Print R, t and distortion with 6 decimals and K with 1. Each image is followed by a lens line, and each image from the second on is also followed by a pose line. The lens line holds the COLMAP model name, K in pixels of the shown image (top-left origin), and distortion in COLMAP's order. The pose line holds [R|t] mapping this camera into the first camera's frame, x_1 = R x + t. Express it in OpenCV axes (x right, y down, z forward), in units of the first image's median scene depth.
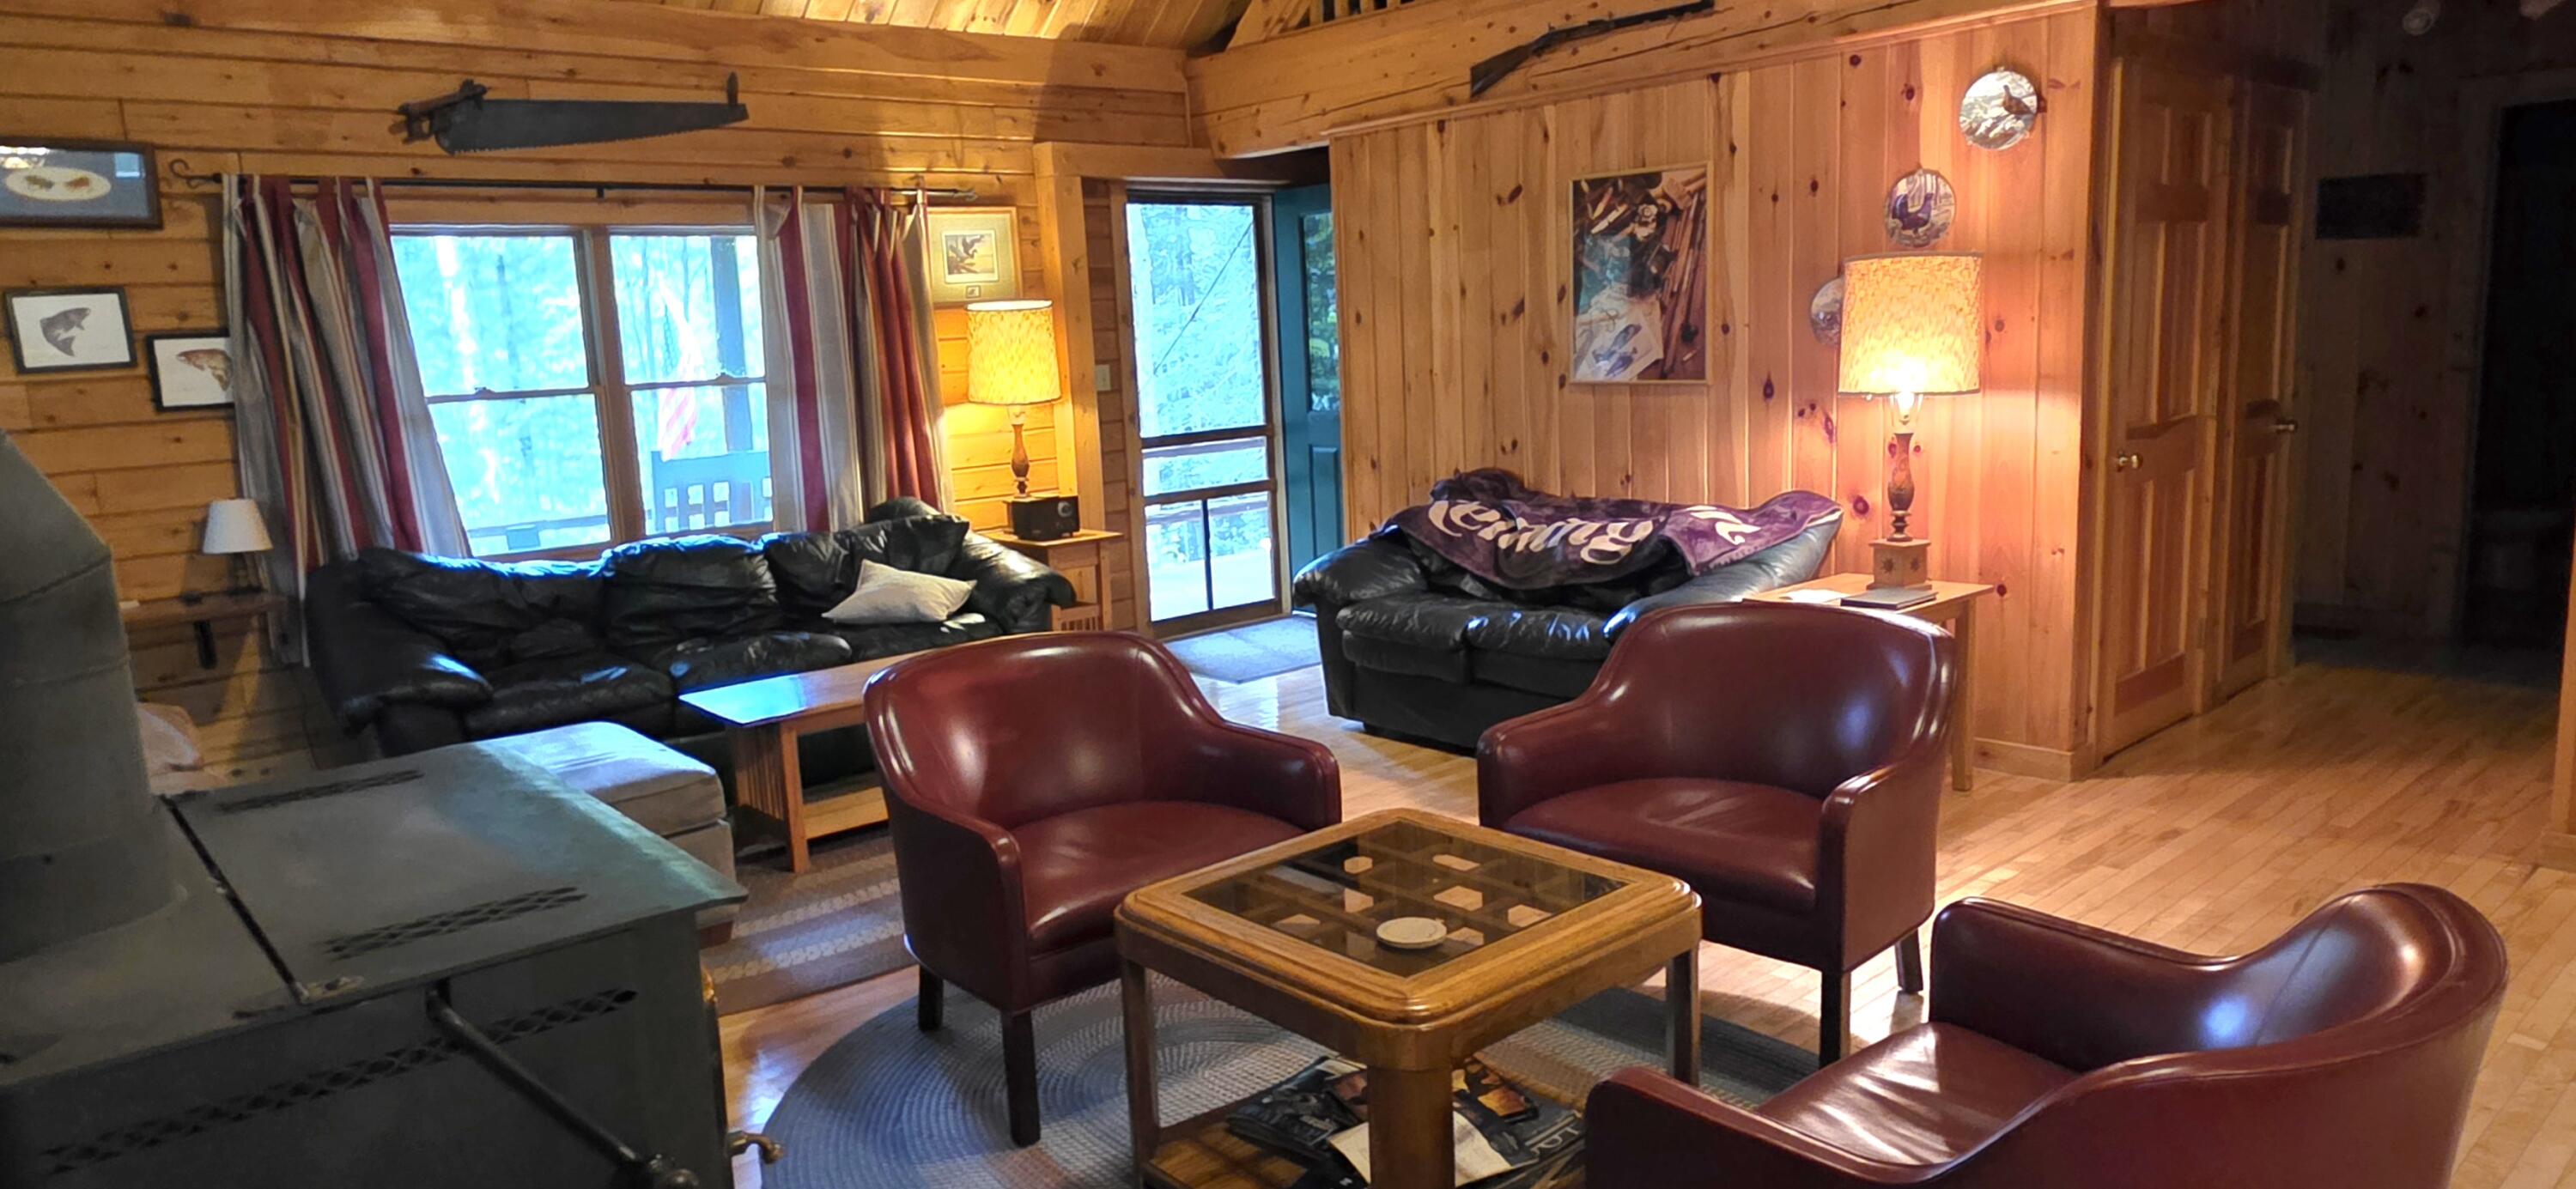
lens RADIAL K [[1598.5, 0, 1276.0], [0, 1598.5, 594.5], [0, 0, 1]] dist [0.008714, 0.000922]
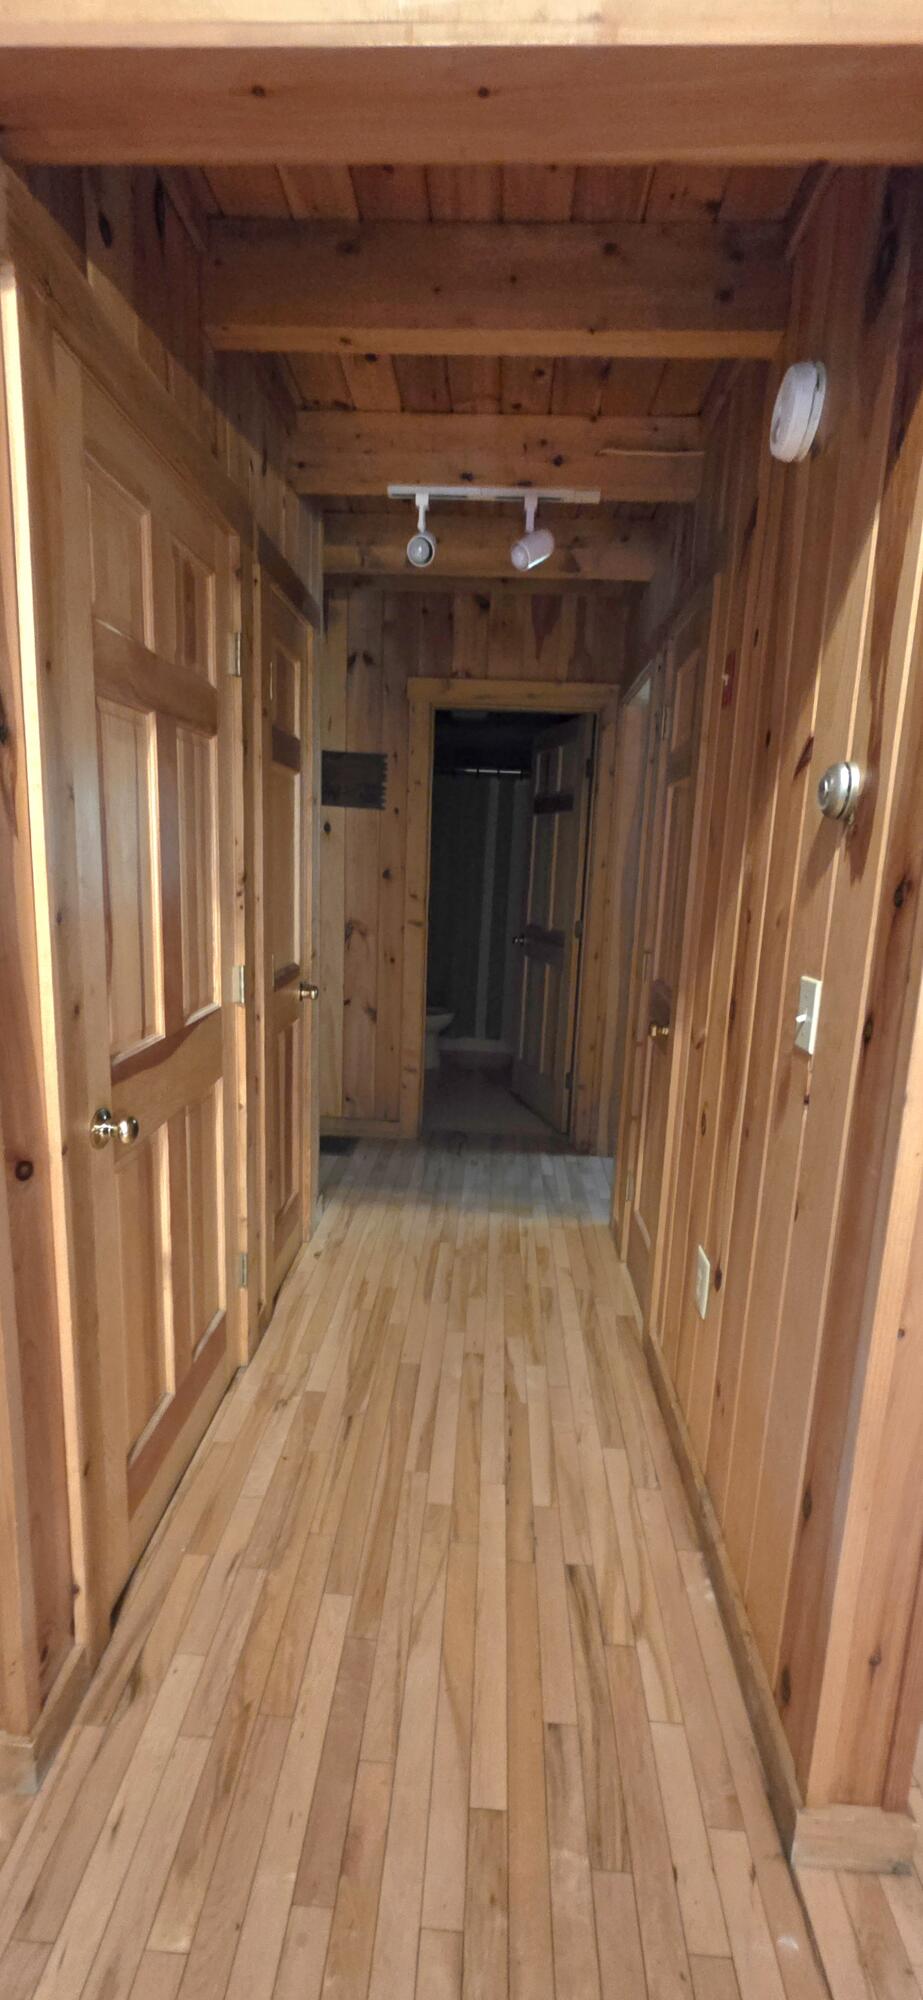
lens RADIAL K [[793.6, 0, 459.7], [0, 793.6, 1000.2], [0, 0, 1]] dist [-0.001328, 0.000682]
pose [[0.691350, -0.058155, 0.720176, 0.384834], [0.046504, 0.998270, 0.035969, -0.121166], [-0.721022, 0.008623, 0.692859, 0.664004]]
